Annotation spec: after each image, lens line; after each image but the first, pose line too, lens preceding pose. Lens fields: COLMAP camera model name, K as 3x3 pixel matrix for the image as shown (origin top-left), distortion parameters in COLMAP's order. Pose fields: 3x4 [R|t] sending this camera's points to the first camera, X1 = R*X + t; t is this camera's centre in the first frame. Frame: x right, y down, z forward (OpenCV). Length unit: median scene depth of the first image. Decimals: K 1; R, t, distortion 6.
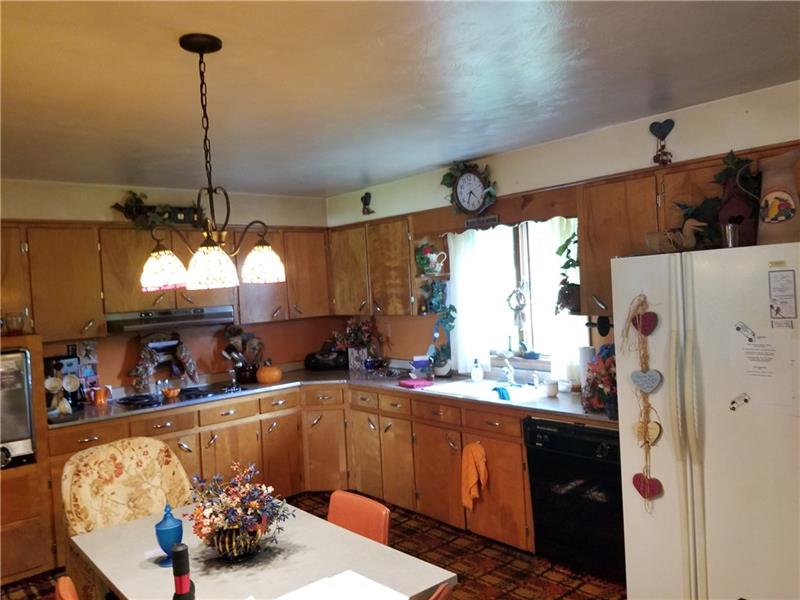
lens RADIAL K [[628.0, 0, 400.0], [0, 628.0, 300.0], [0, 0, 1]] dist [0.002067, -0.000392]
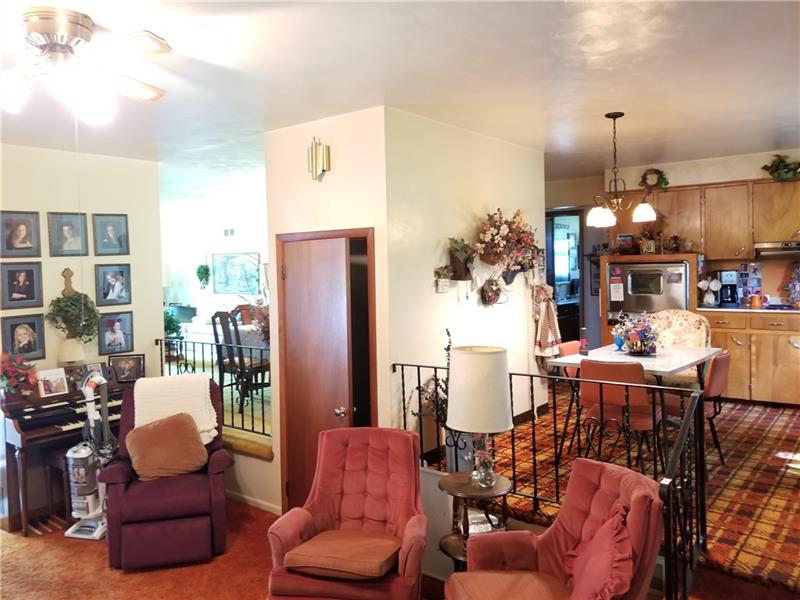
lens RADIAL K [[628.0, 0, 400.0], [0, 628.0, 300.0], [0, 0, 1]] dist [0.002067, -0.000392]
pose [[0.184600, 0.103001, -0.977402, 0.820422], [-0.010621, 0.994644, 0.102812, 0.012285], [0.982756, -0.008598, 0.184705, -0.077756]]
